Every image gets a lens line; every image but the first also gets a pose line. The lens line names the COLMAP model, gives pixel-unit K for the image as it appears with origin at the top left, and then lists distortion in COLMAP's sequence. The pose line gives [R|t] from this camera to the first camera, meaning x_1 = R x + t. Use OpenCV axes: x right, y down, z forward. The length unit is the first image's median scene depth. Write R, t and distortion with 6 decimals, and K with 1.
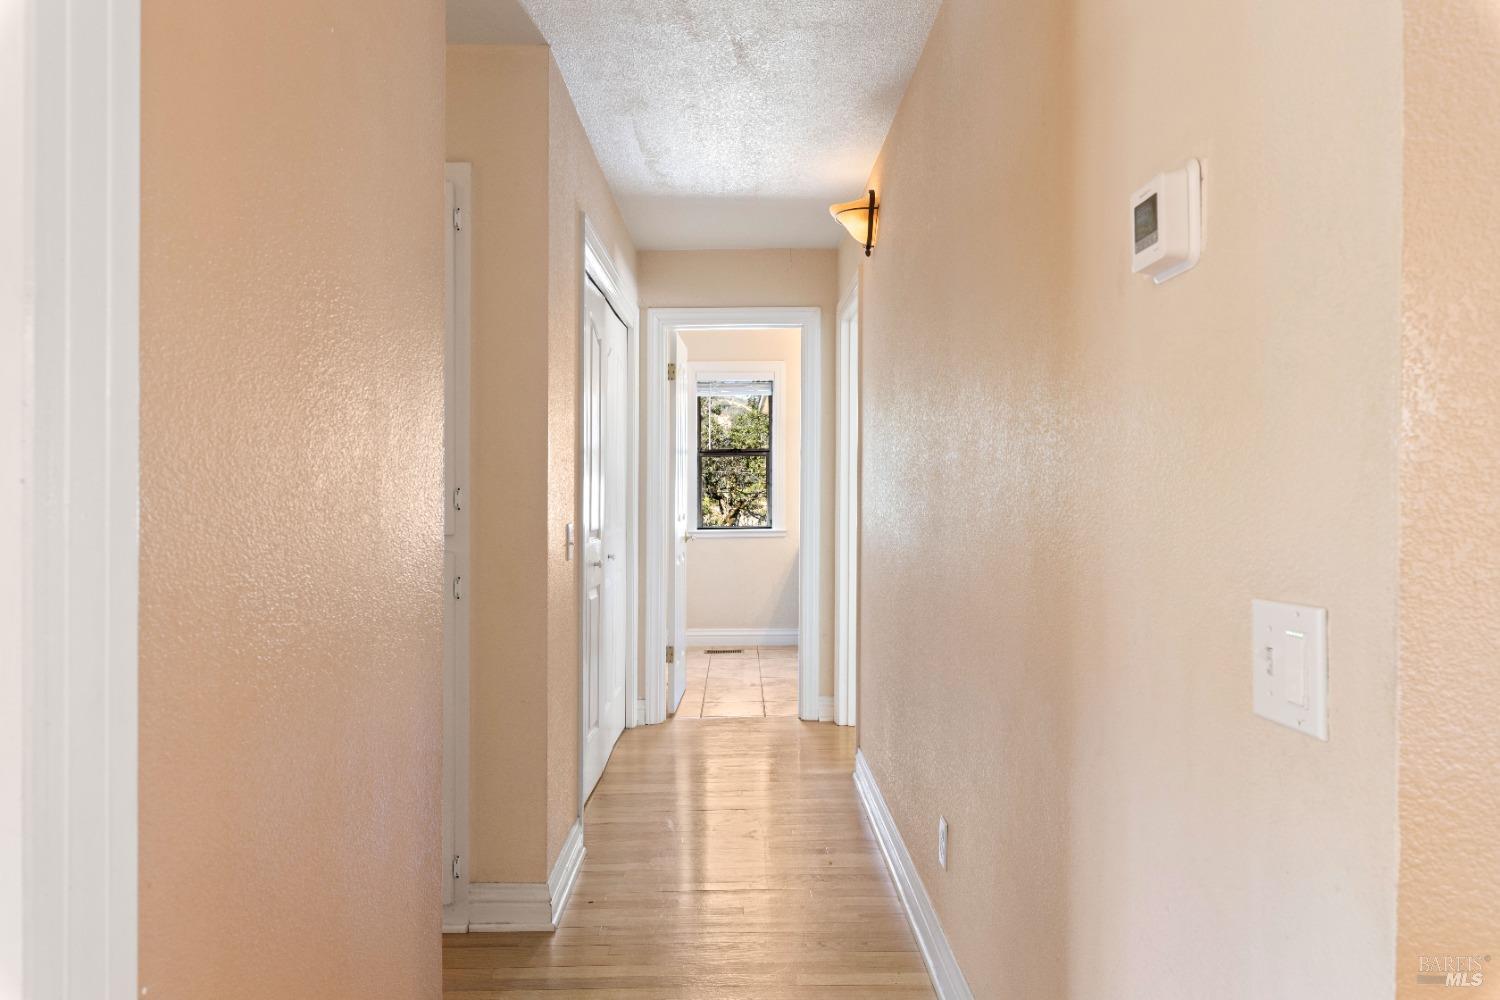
lens RADIAL K [[993.3, 0, 750.0], [0, 993.3, 500.0], [0, 0, 1]] dist [0.000039, -0.000012]
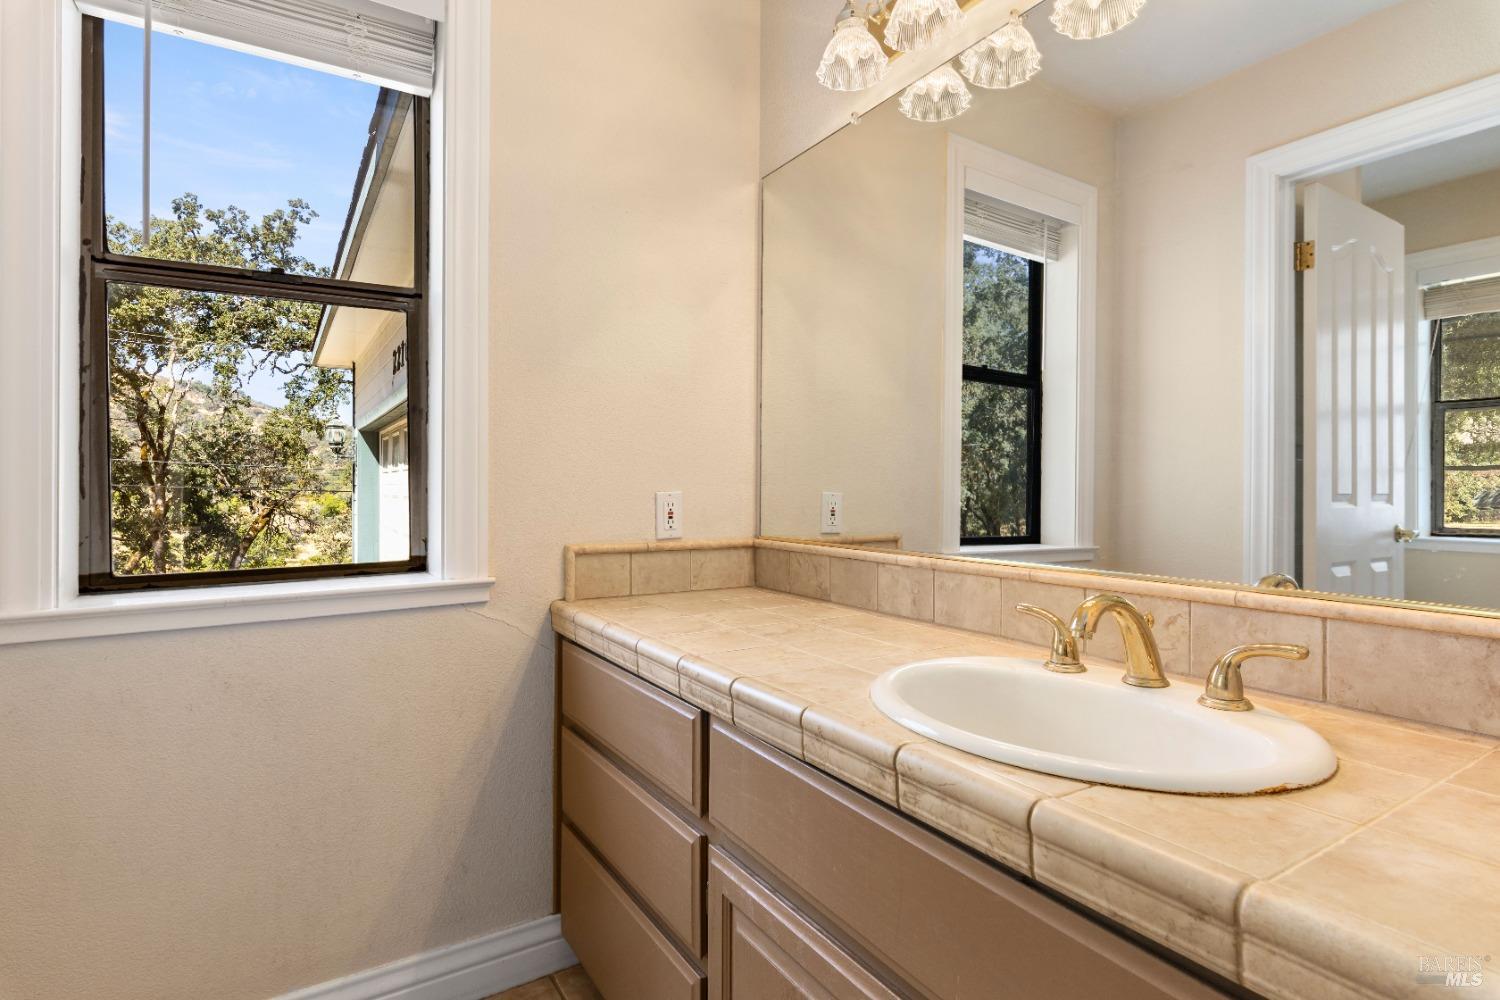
lens RADIAL K [[767.3, 0, 752.4], [0, 767.3, 484.8], [0, 0, 1]] dist [-0.002144, -0.000123]
pose [[0.853540, -0.001366, 0.521025, -0.002350], [0.009913, 0.999858, -0.013618, 0.001354], [-0.520933, 0.016789, 0.853433, 0.138370]]
